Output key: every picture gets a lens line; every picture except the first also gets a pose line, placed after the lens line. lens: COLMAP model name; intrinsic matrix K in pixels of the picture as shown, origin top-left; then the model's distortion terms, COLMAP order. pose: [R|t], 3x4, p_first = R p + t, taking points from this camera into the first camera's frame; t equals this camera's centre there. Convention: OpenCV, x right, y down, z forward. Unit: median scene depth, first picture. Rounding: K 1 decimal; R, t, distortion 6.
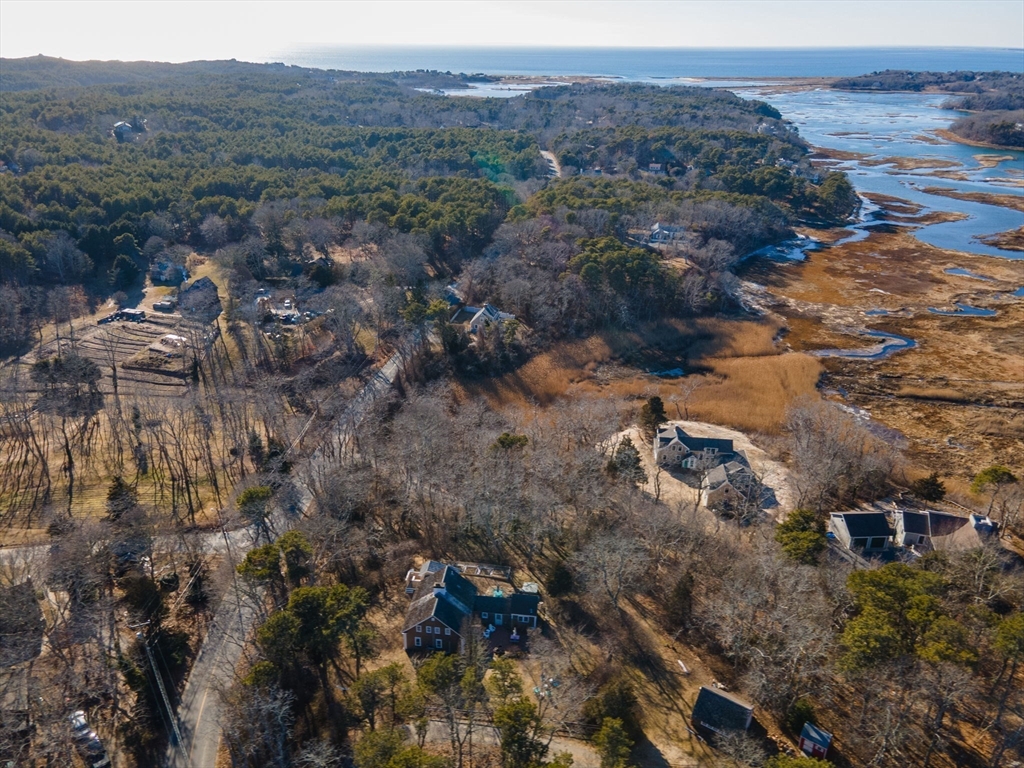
lens RADIAL K [[765.1, 0, 512.0], [0, 765.1, 384.0], [0, 0, 1]] dist [0.025042, 0.053956]
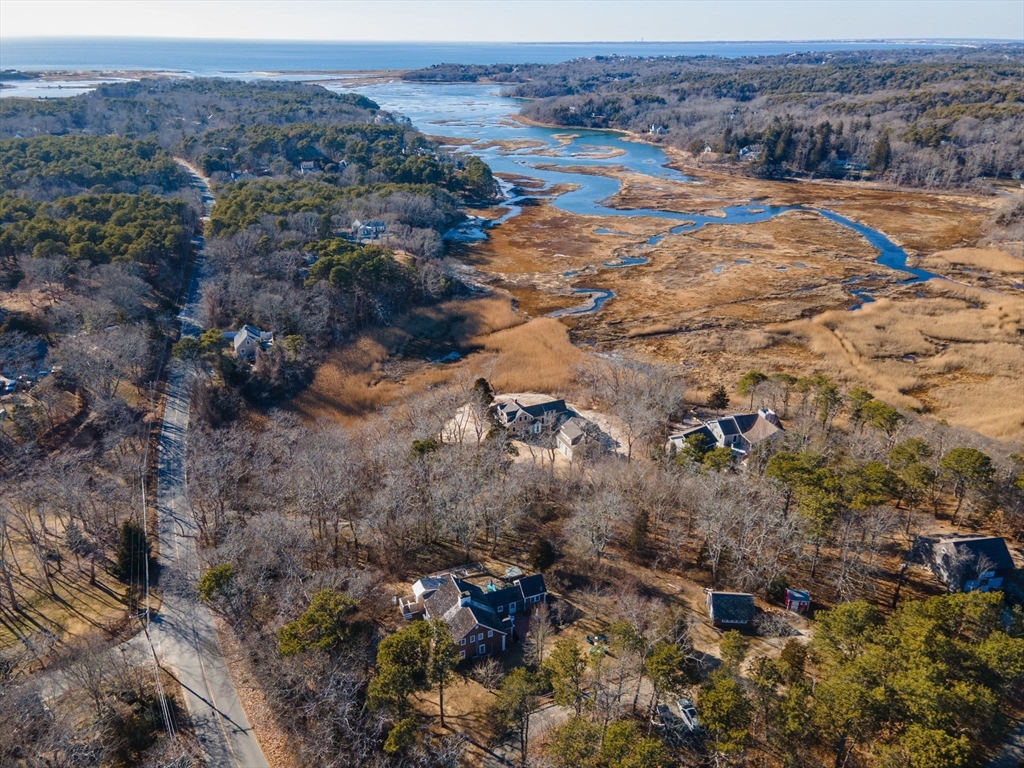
lens RADIAL K [[765.1, 0, 512.0], [0, 765.1, 384.0], [0, 0, 1]] dist [0.025042, 0.053956]
pose [[0.861220, -0.219122, 0.458569, -0.133520], [0.215448, 0.974603, 0.061079, -0.015883], [-0.460307, 0.046195, 0.886557, 0.021709]]
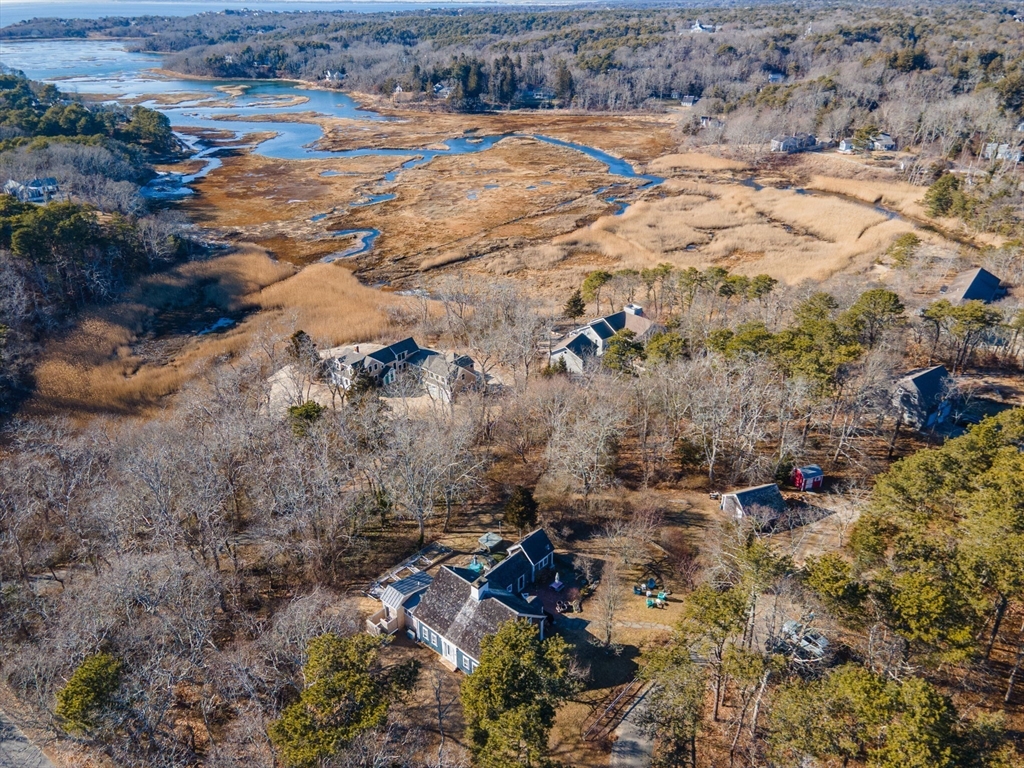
lens RADIAL K [[765.1, 0, 512.0], [0, 765.1, 384.0], [0, 0, 1]] dist [0.025042, 0.053956]
pose [[0.564725, -0.387683, 0.728552, -0.157564], [0.355790, 0.910911, 0.208936, -0.011587], [-0.744647, 0.141220, 0.652348, 0.151355]]
